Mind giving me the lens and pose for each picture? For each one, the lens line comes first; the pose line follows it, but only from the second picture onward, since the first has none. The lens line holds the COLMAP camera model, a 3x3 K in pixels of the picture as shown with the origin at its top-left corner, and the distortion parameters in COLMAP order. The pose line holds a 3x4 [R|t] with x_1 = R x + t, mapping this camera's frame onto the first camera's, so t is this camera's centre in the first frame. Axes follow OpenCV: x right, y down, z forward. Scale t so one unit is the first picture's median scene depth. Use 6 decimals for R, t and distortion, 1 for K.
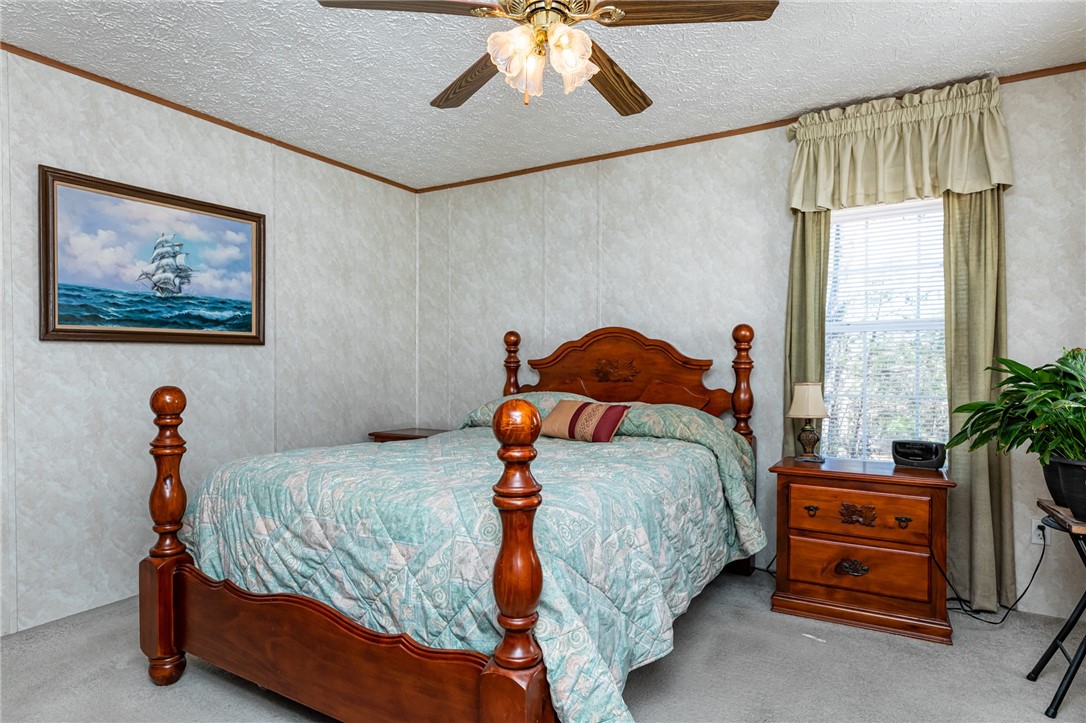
lens RADIAL K [[607.5, 0, 547.8], [0, 607.5, 373.2], [0, 0, 1]] dist [-0.000221, -0.000499]
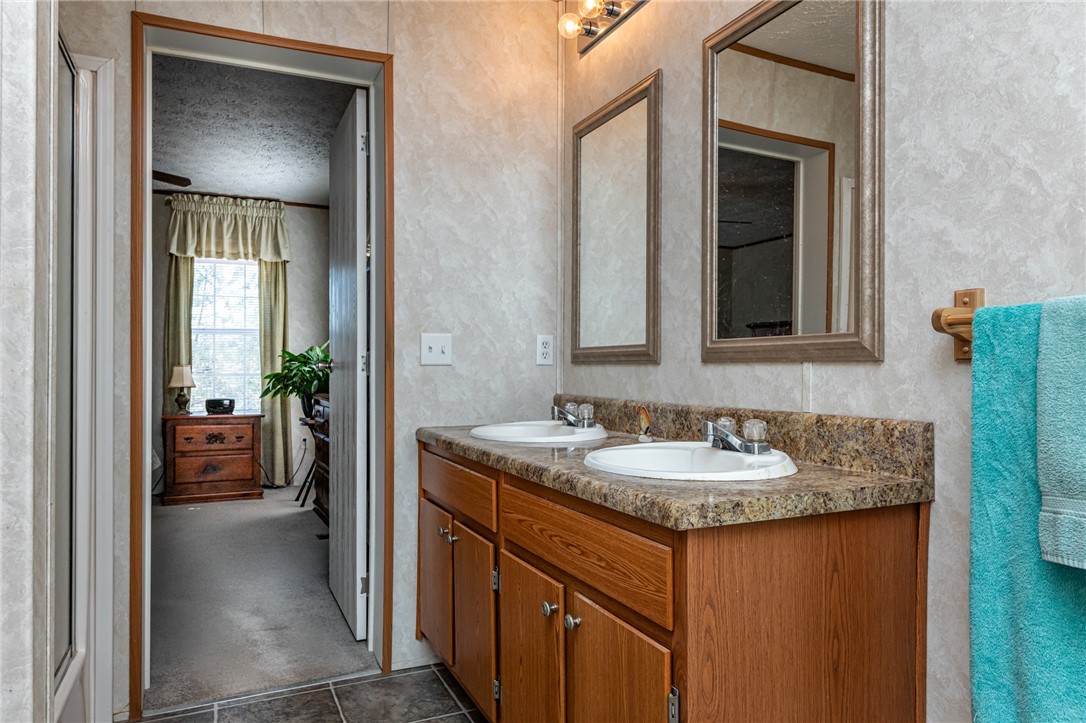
lens RADIAL K [[713.3, 0, 543.0], [0, 713.3, 361.5], [0, 0, 1]] dist [0.002847, 0.000348]
pose [[0.573849, 0.004281, 0.818950, -0.590608], [0.010312, 0.999869, -0.012453, 0.041942], [-0.818896, 0.015591, 0.573730, -0.892798]]
